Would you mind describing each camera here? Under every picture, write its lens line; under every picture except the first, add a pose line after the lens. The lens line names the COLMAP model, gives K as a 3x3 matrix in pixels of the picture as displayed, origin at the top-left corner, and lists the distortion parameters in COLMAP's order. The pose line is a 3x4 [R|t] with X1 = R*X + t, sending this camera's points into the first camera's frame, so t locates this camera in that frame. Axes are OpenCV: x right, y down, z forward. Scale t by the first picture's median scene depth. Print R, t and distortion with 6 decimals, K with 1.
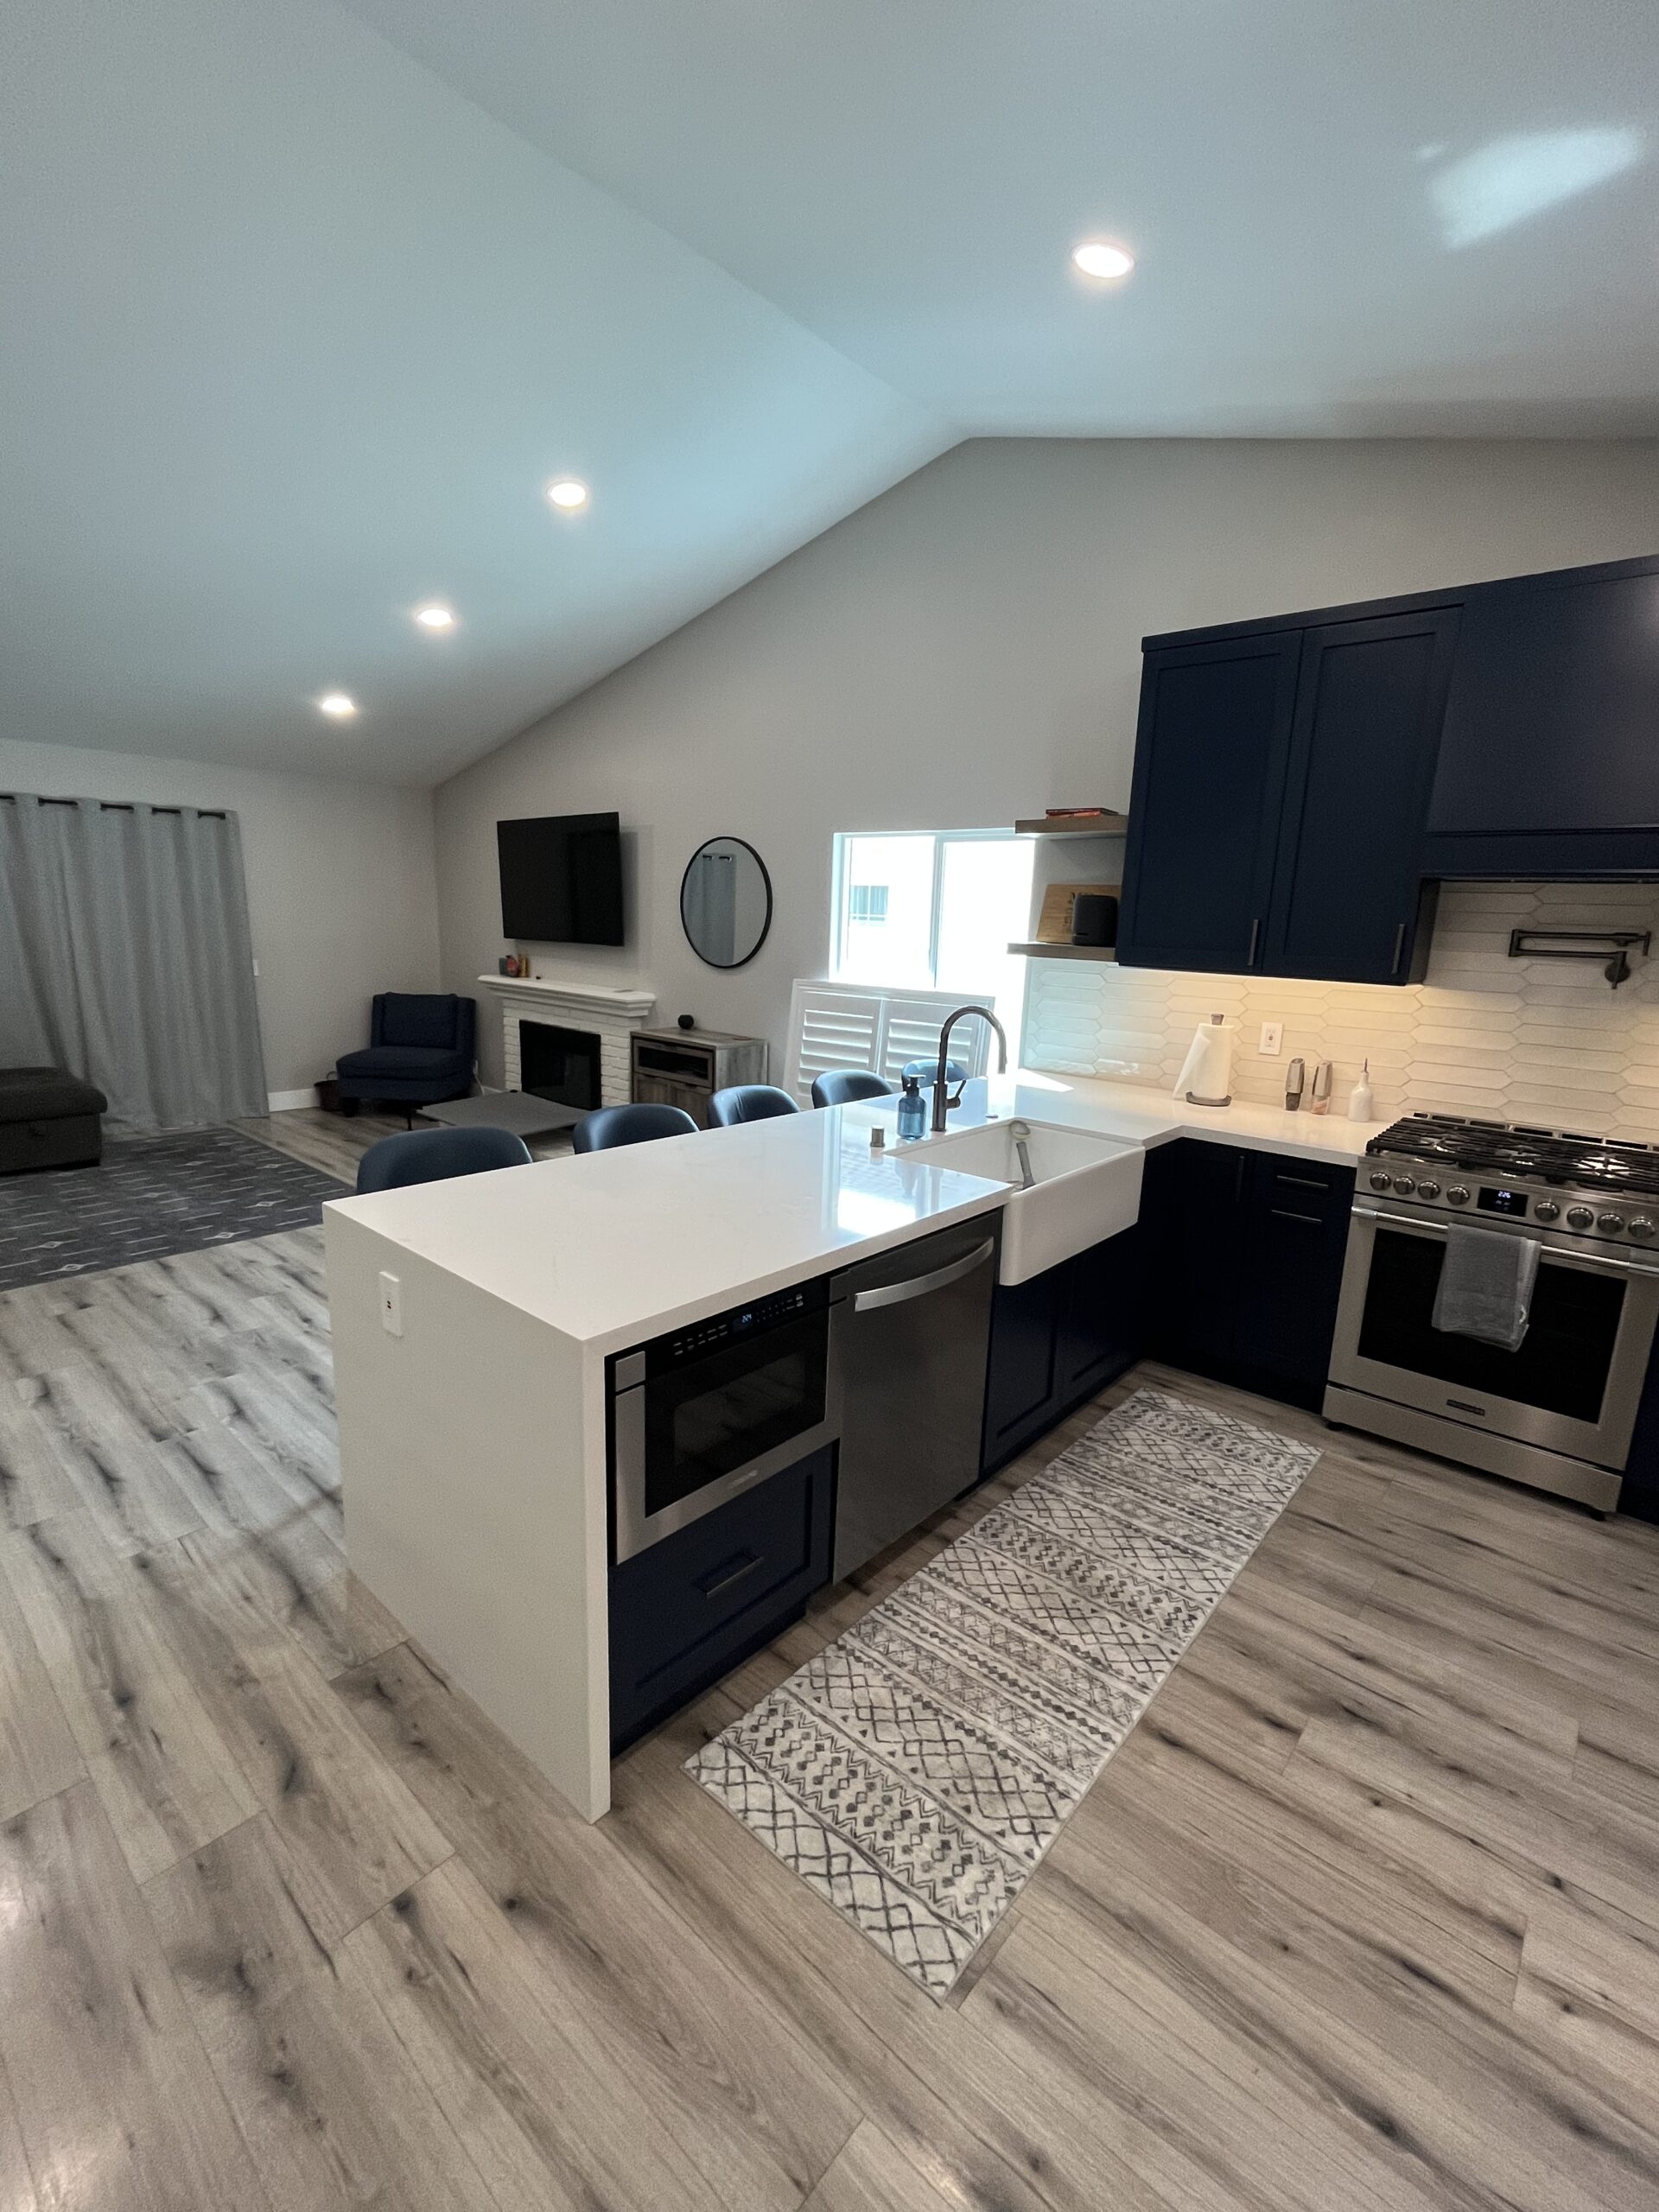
lens RADIAL K [[967.1, 0, 827.4], [0, 967.1, 1106.3], [0, 0, 1]] dist [0.002266, -0.000847]
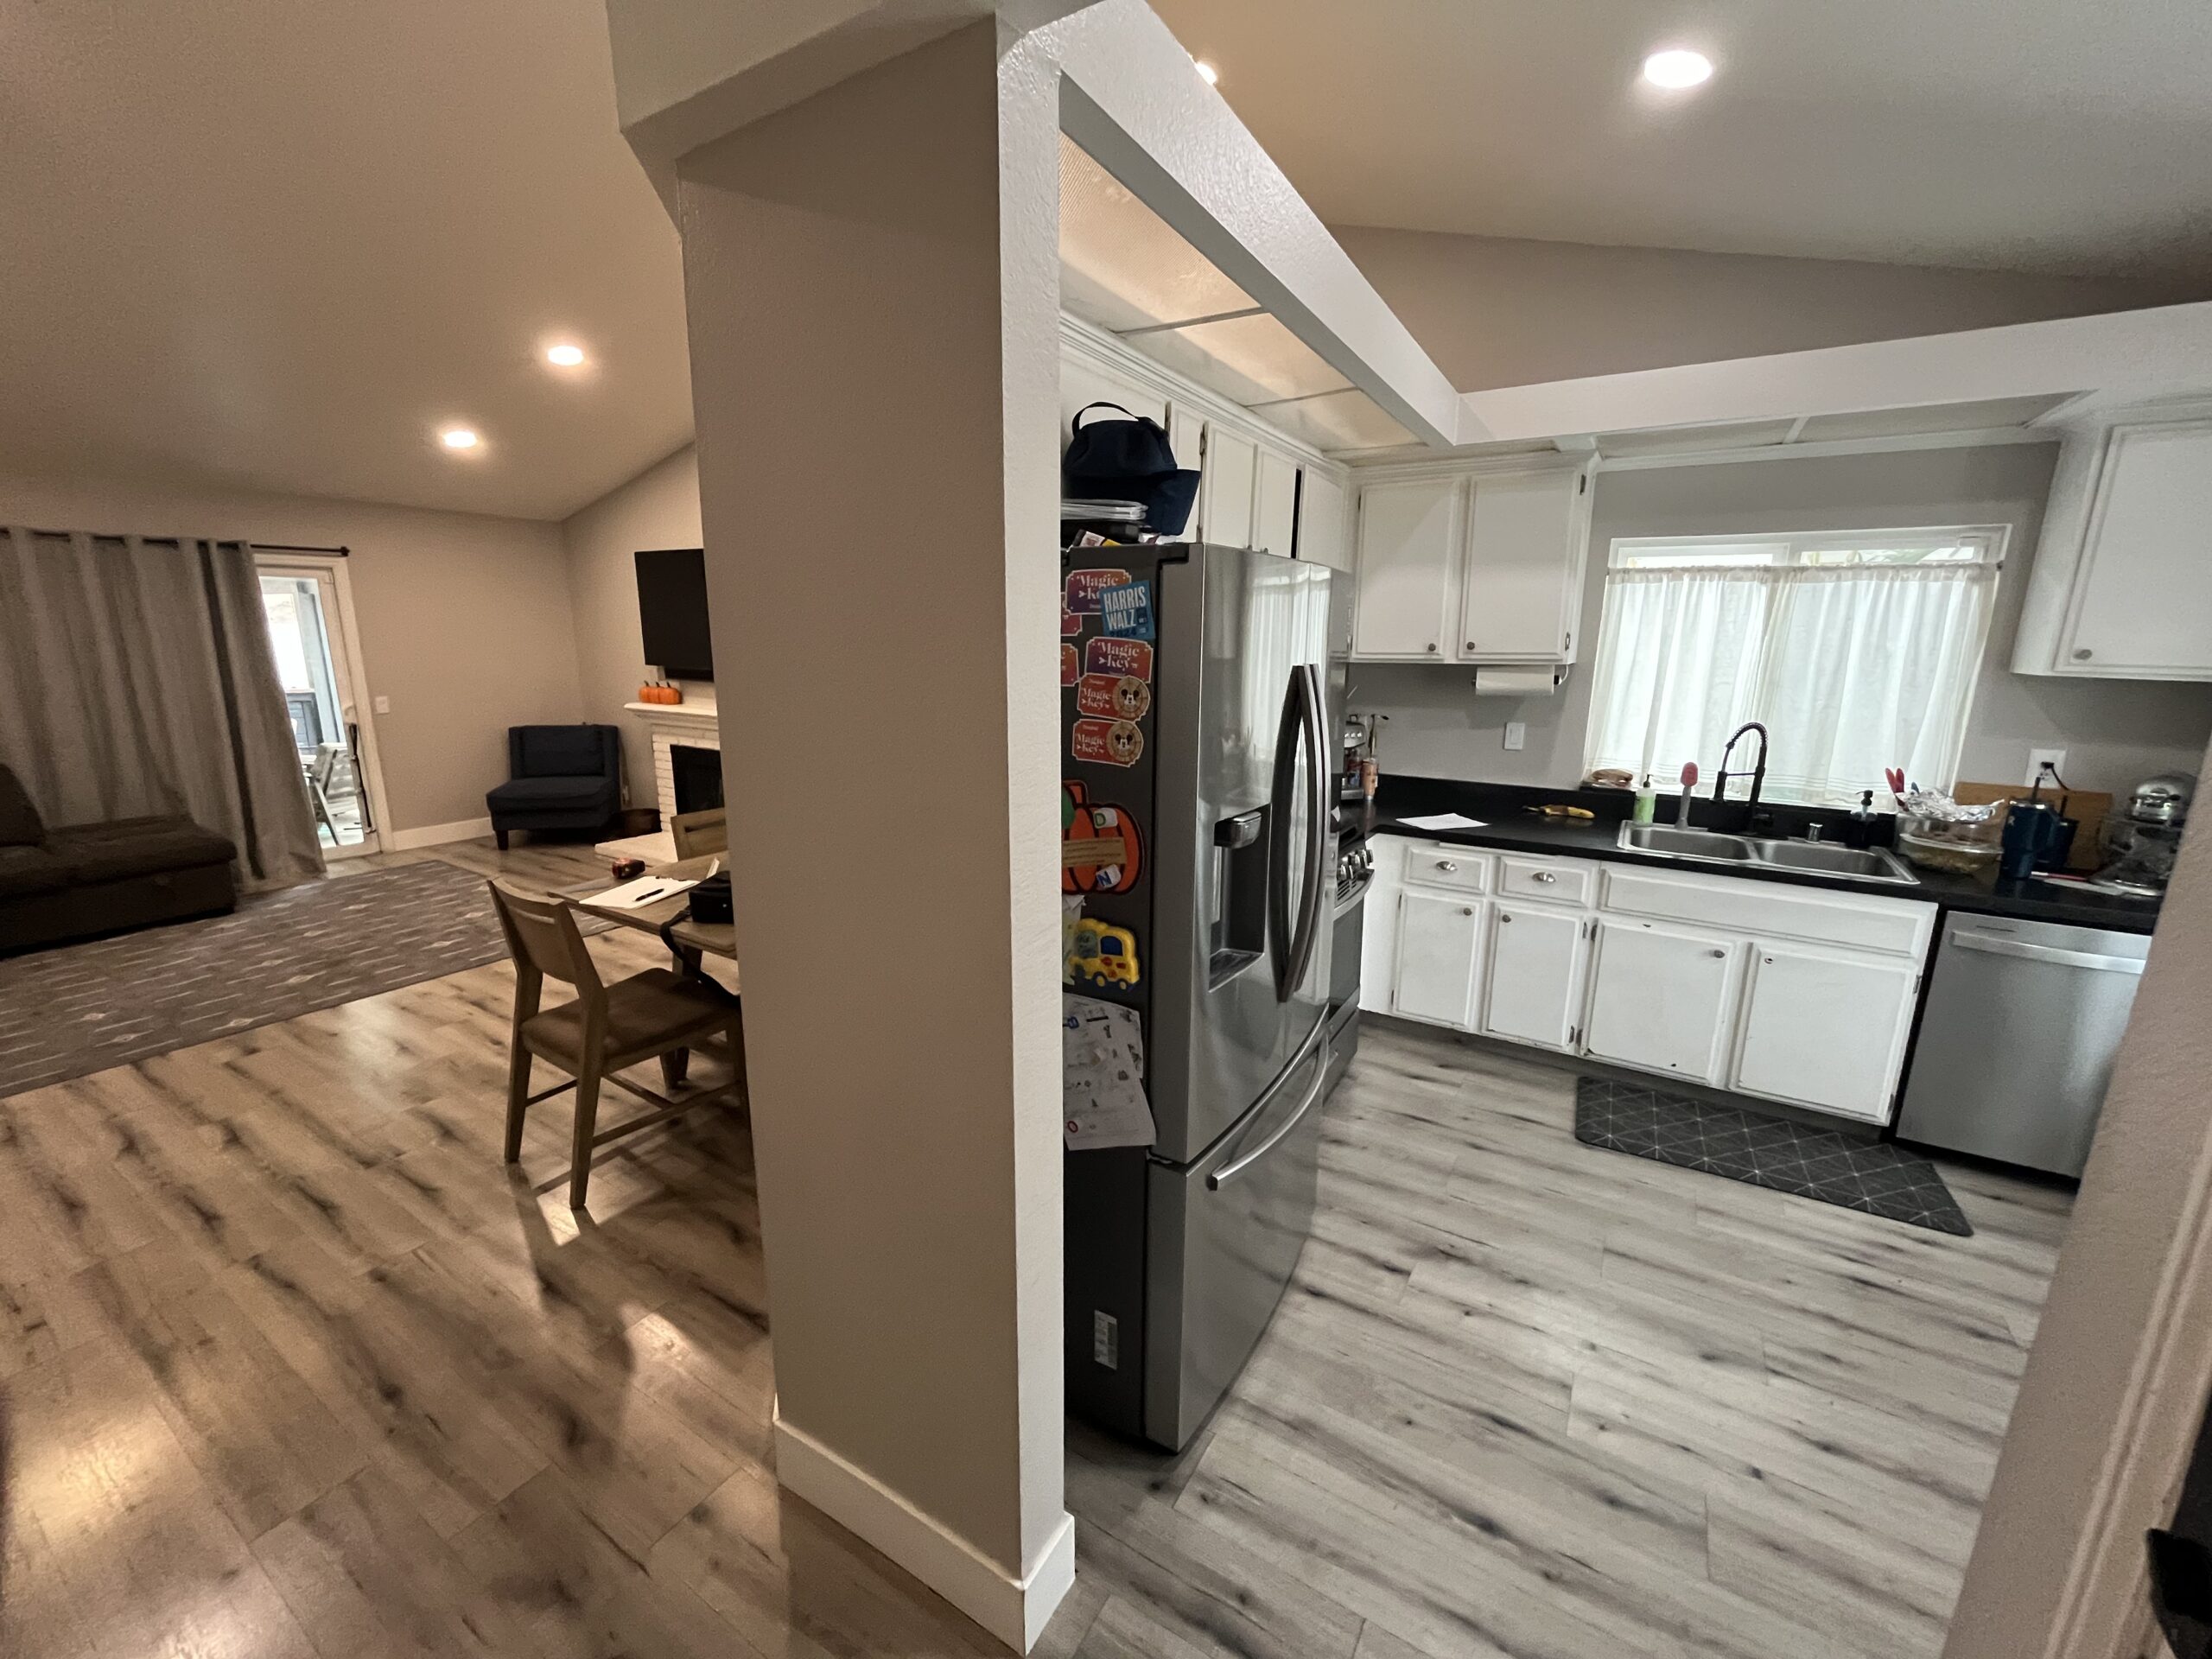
lens RADIAL K [[897.1, 0, 1101.9], [0, 897.1, 827.4], [0, 0, 1]] dist [-0.004033, 0.000444]
pose [[0.985527, -0.061503, 0.157969, -0.048246], [0.058052, 0.997965, 0.026377, 0.002157], [-0.159270, -0.016825, 0.987092, -0.071716]]
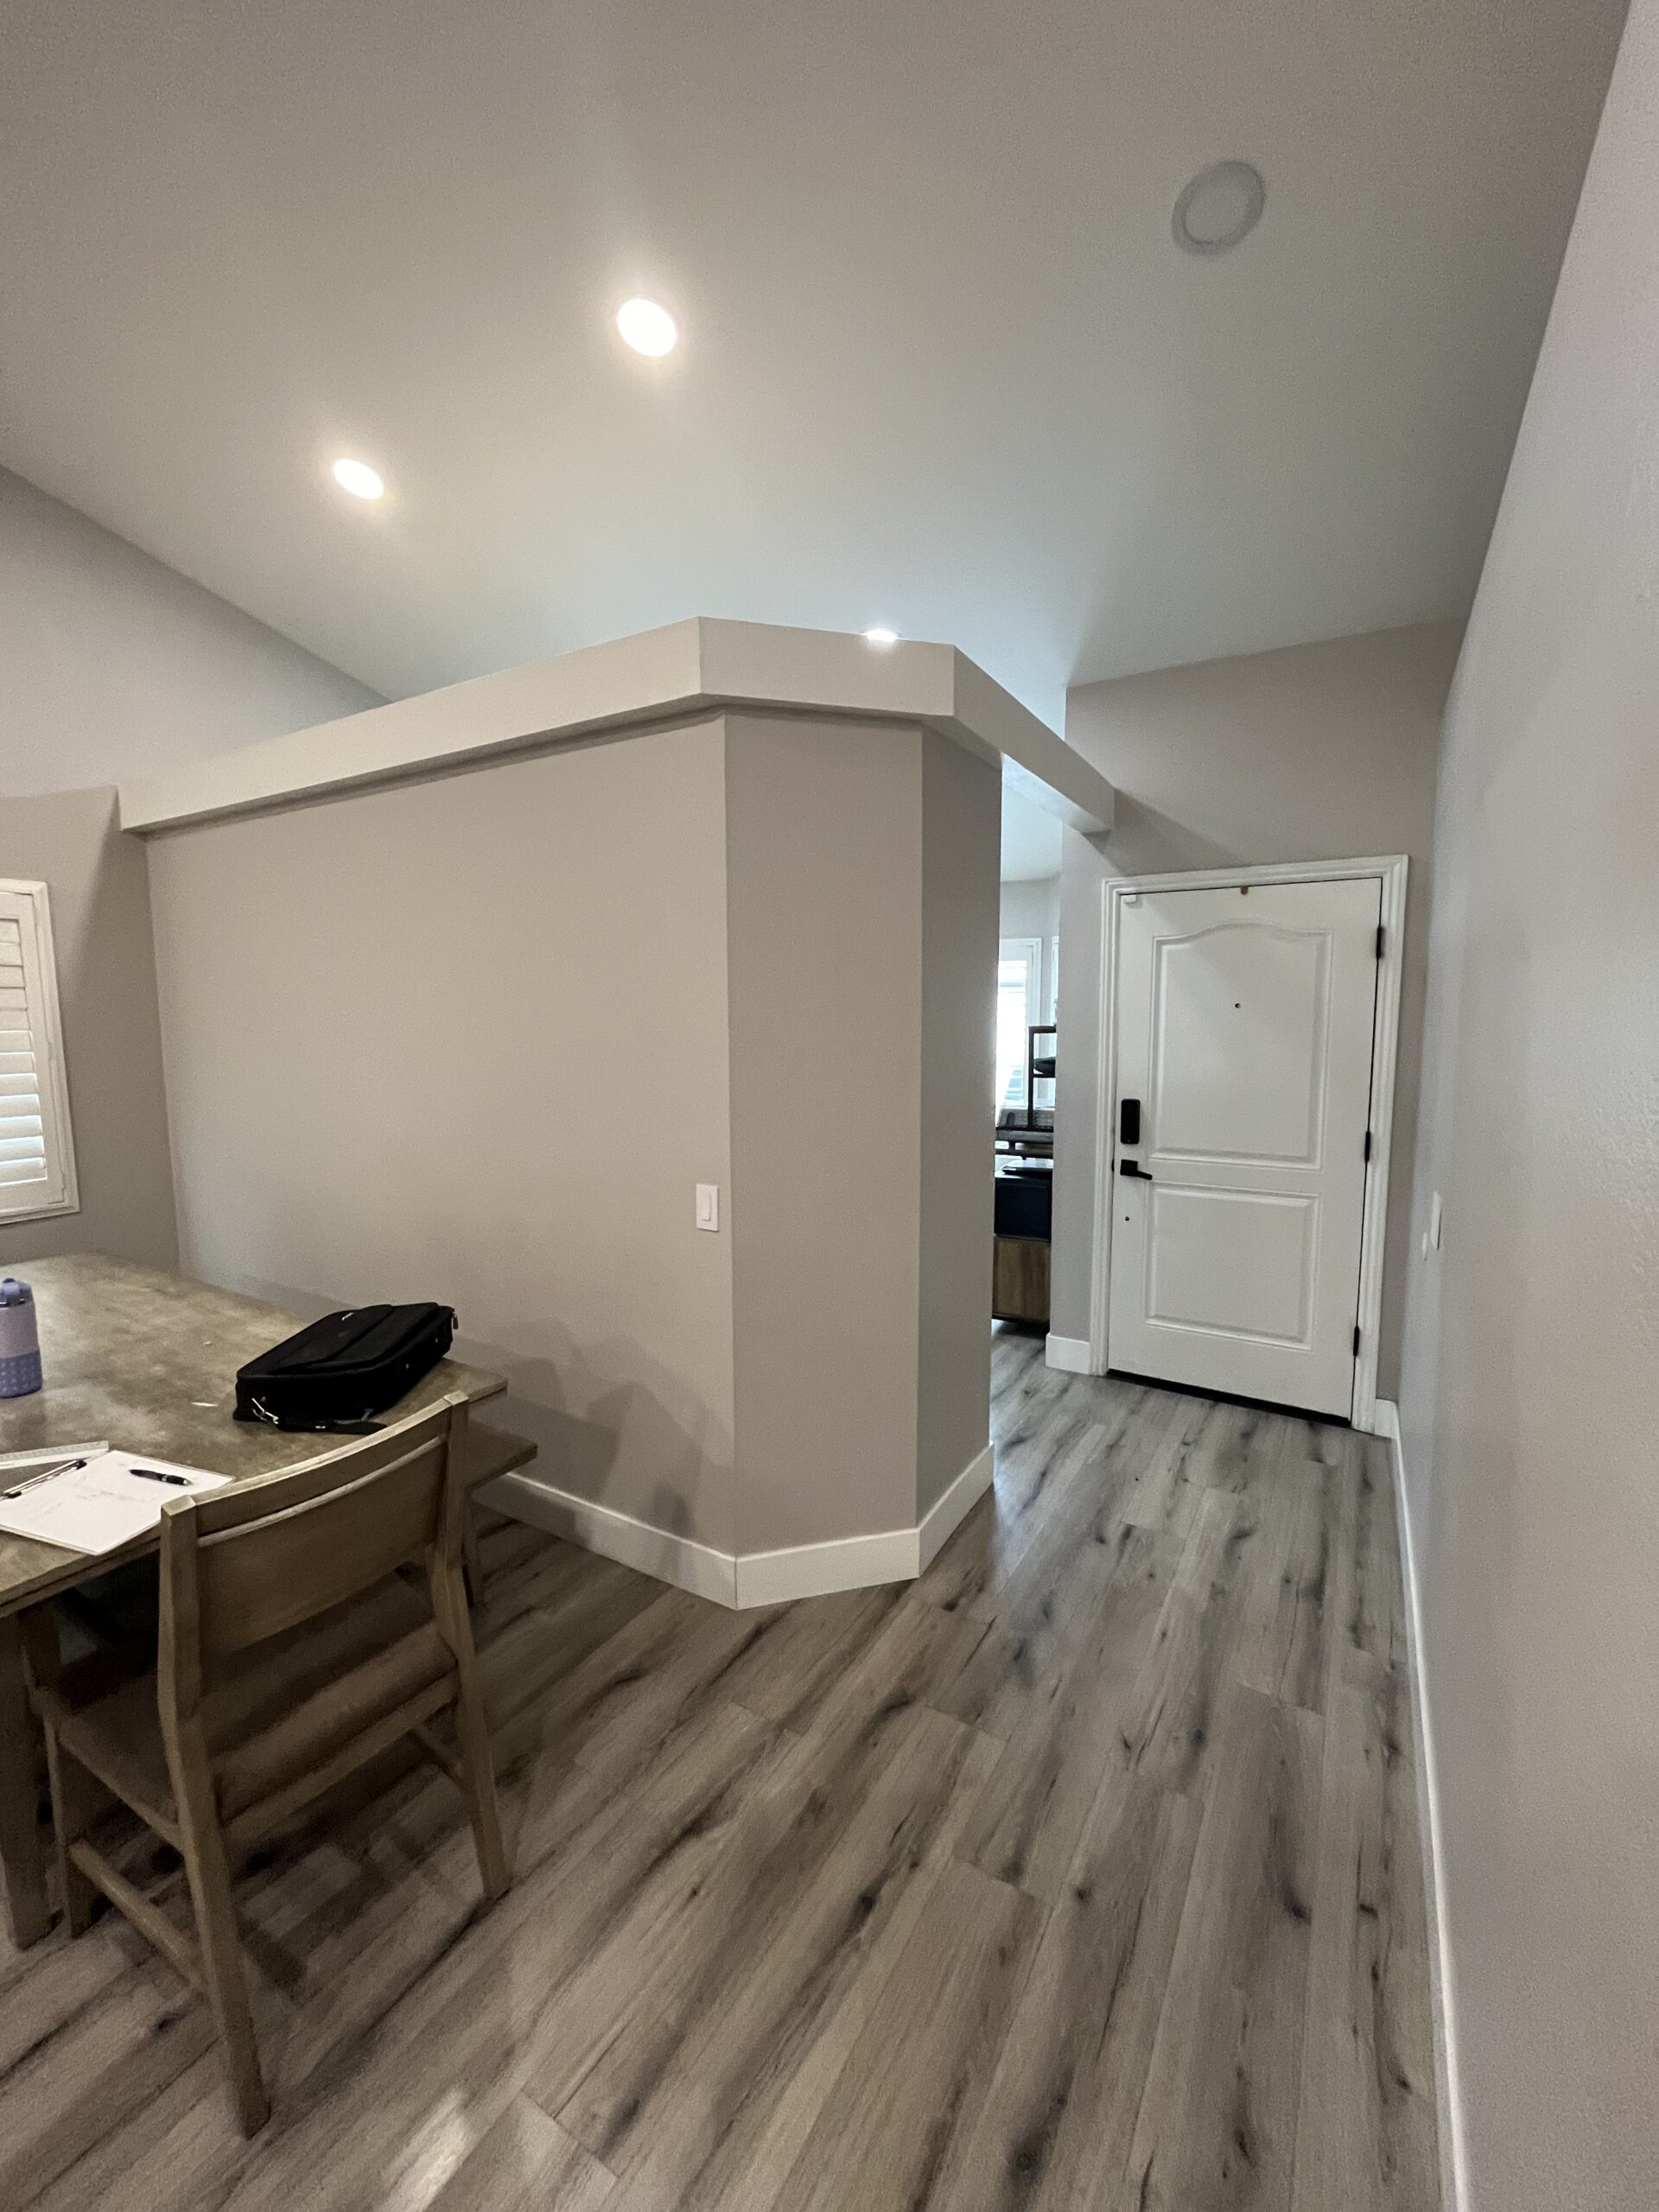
lens RADIAL K [[897.1, 0, 828.9], [0, 897.1, 1104.8], [0, 0, 1]] dist [-0.004033, 0.000444]
pose [[-0.182871, -0.131404, 0.974316, -1.035002], [0.189938, 0.967635, 0.166153, -0.159950], [-0.964615, 0.215444, -0.151994, 0.737101]]
